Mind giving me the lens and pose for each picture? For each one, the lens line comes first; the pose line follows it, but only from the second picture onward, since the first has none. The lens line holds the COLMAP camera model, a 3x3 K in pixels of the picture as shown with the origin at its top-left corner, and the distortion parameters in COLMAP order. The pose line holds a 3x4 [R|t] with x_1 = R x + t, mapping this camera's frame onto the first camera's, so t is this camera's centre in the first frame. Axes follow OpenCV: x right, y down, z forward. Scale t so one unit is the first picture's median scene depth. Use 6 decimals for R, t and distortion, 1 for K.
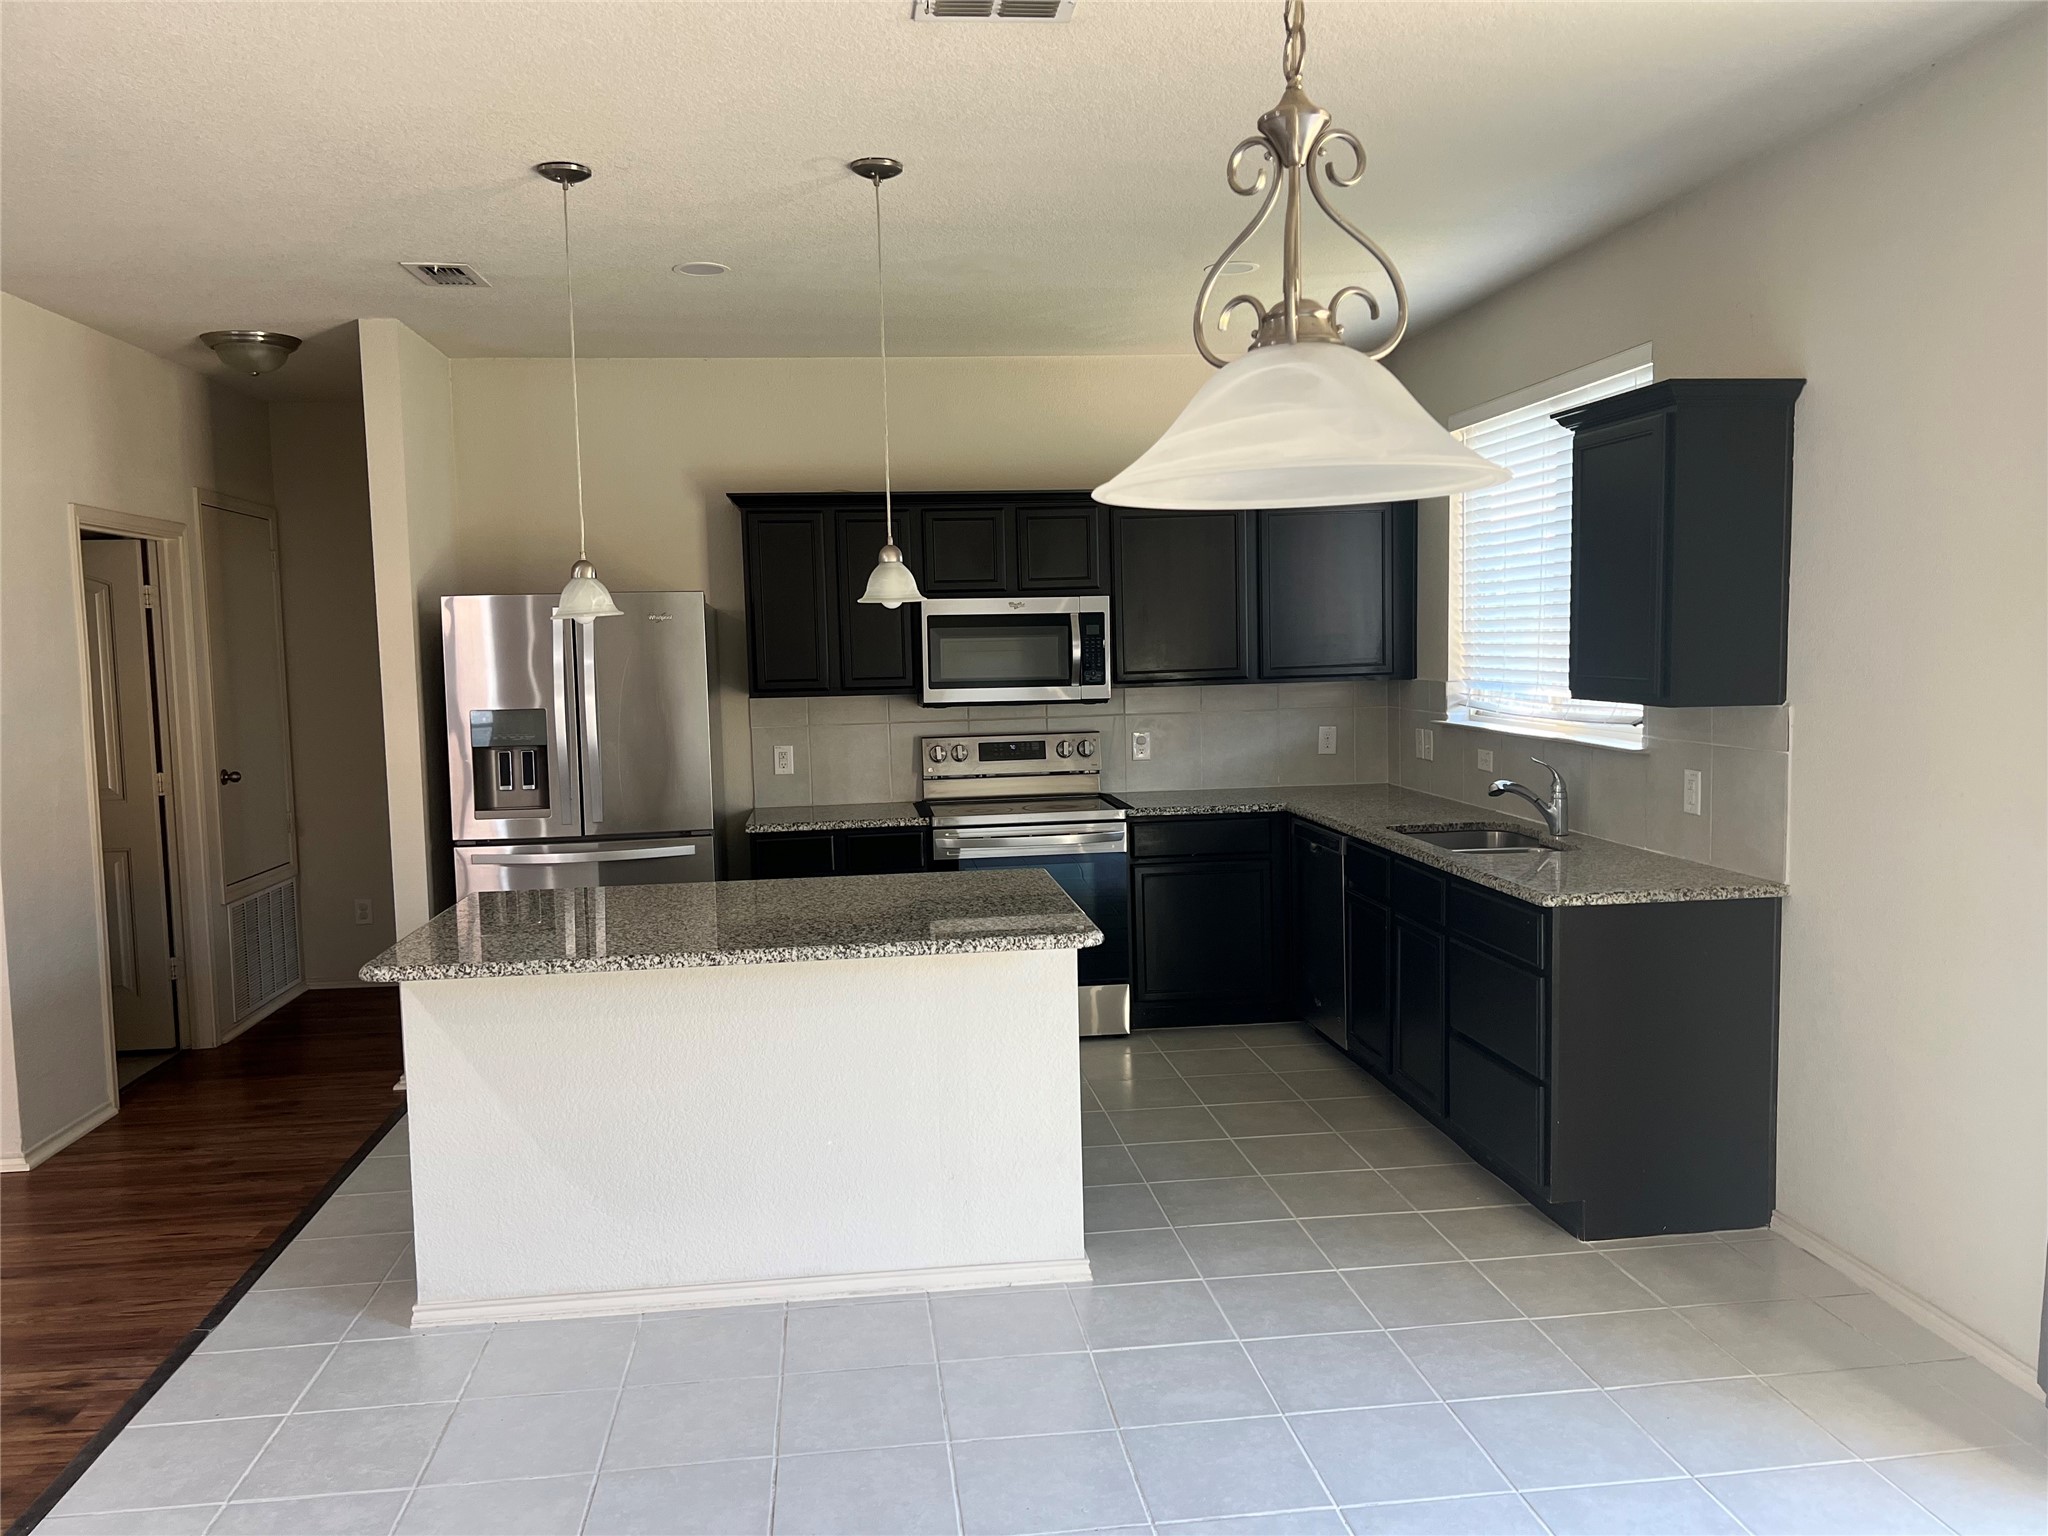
lens RADIAL K [[1539.1, 0, 1030.0], [0, 1539.1, 777.5], [0, 0, 1]] dist [0.040153, -0.043320]
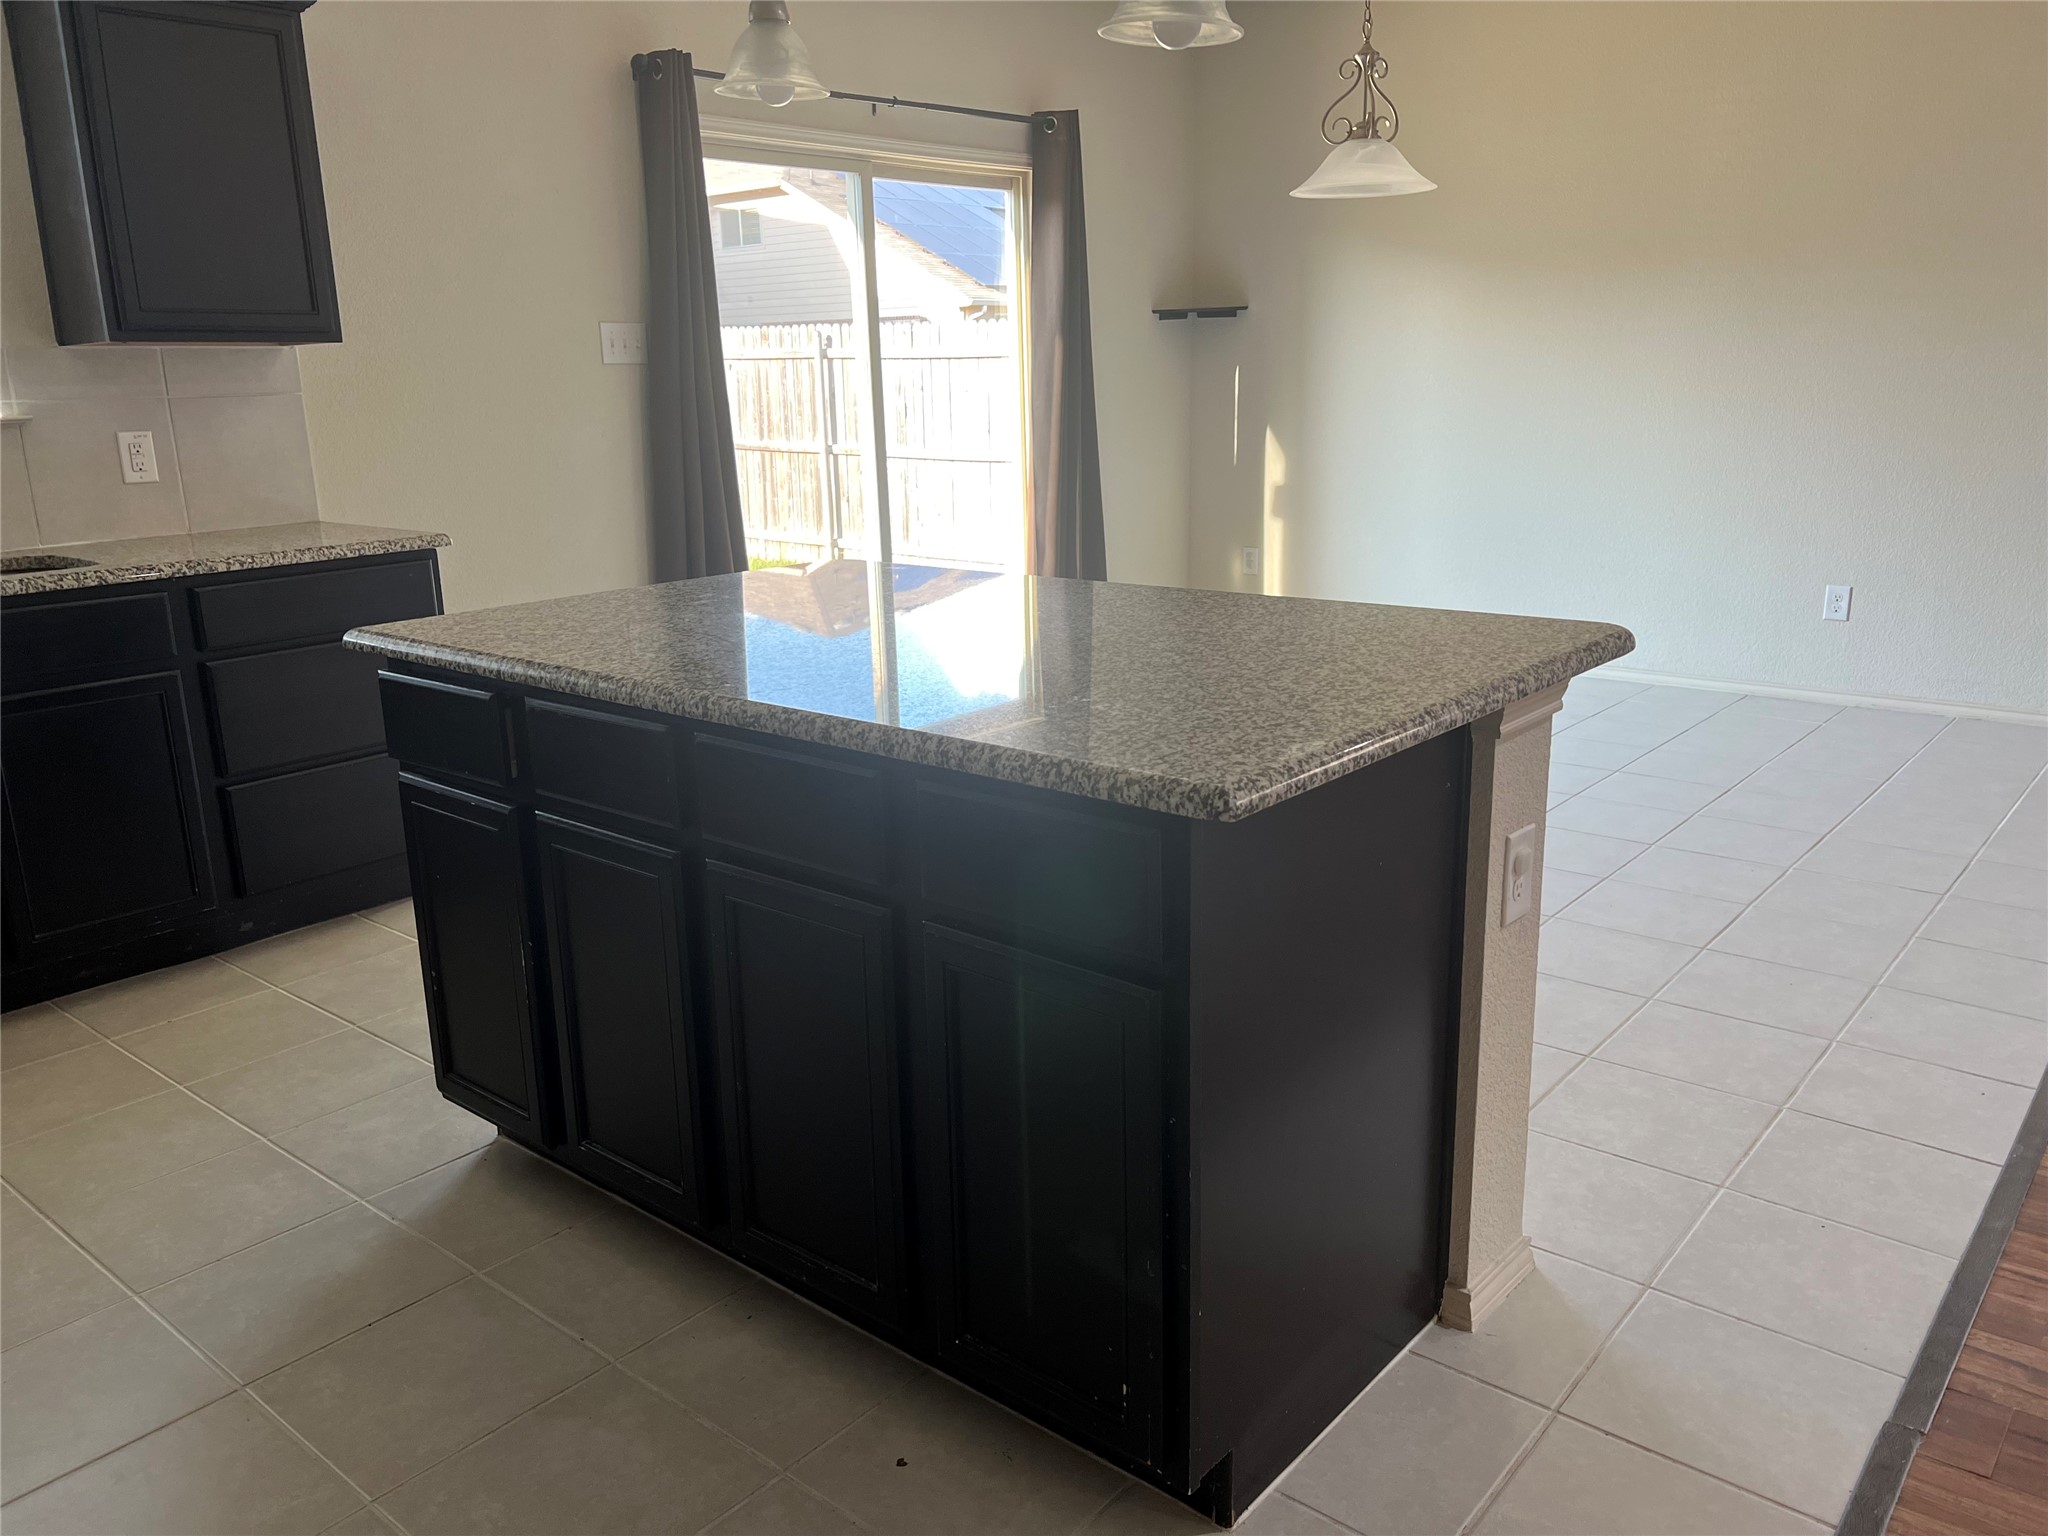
lens RADIAL K [[1539.1, 0, 1030.0], [0, 1539.1, 777.5], [0, 0, 1]] dist [0.040153, -0.043320]
pose [[-0.680375, -0.150382, 0.717269, -0.413847], [0.104540, 0.948797, 0.298086, -0.020247], [-0.725370, 0.277793, -0.629817, 0.889673]]
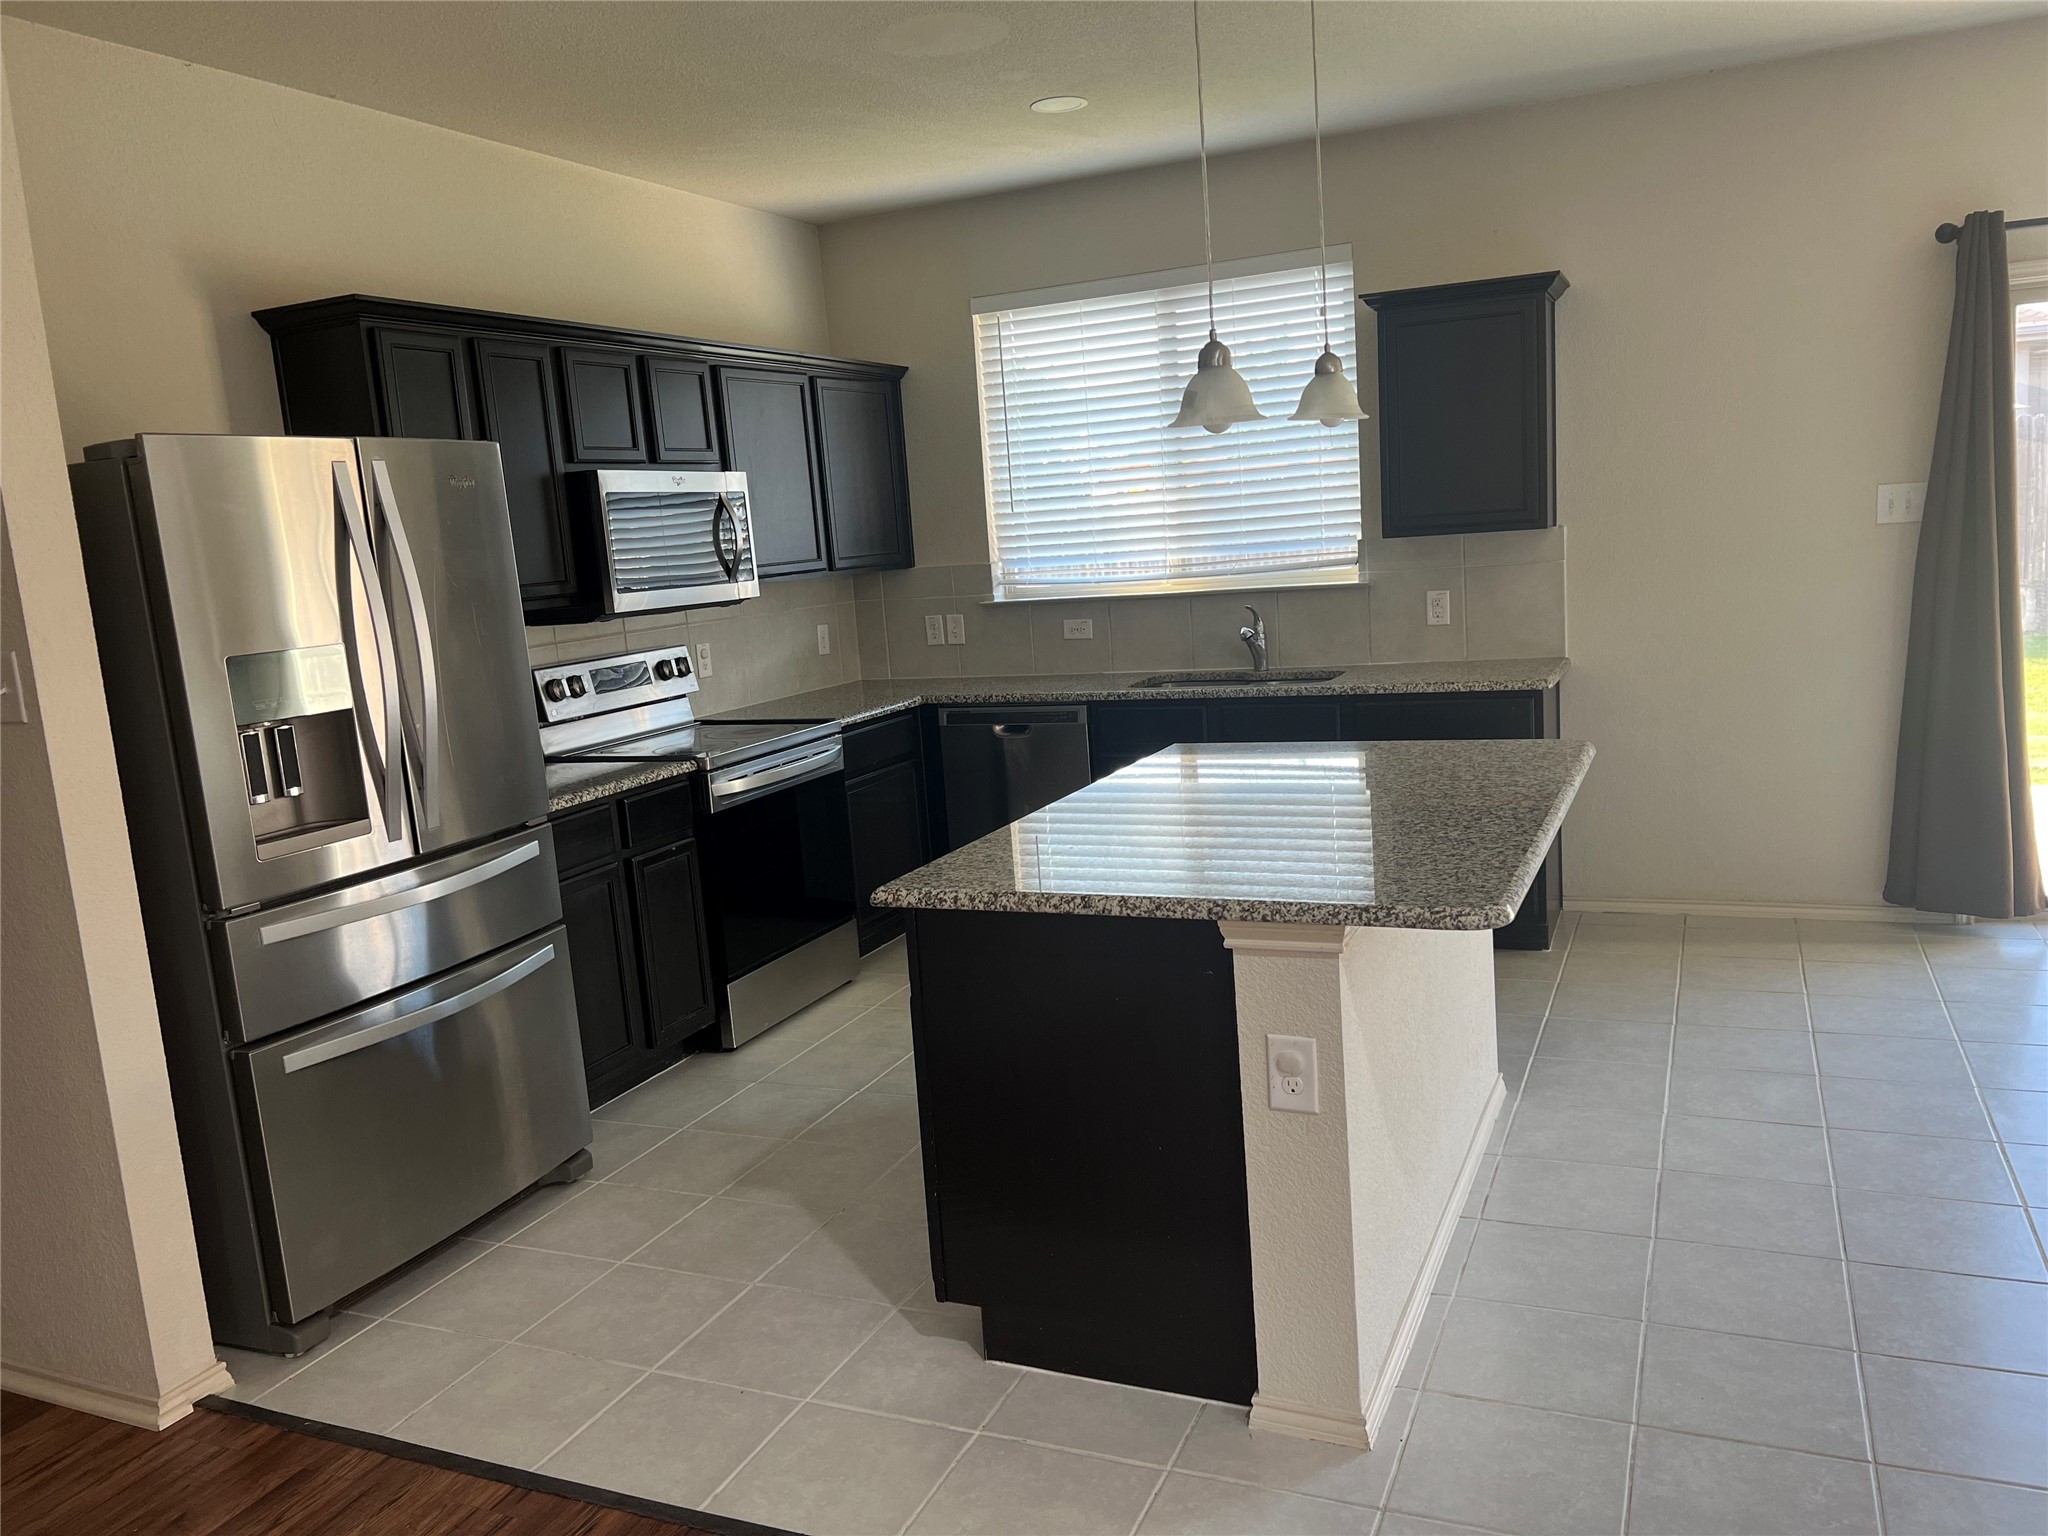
lens RADIAL K [[1539.1, 0, 1030.0], [0, 1539.1, 777.5], [0, 0, 1]] dist [0.040153, -0.043320]
pose [[0.510174, -0.148074, 0.847229, -0.605680], [0.137118, 0.986472, 0.089842, -0.009654], [-0.849071, 0.070335, 0.523576, 0.451862]]
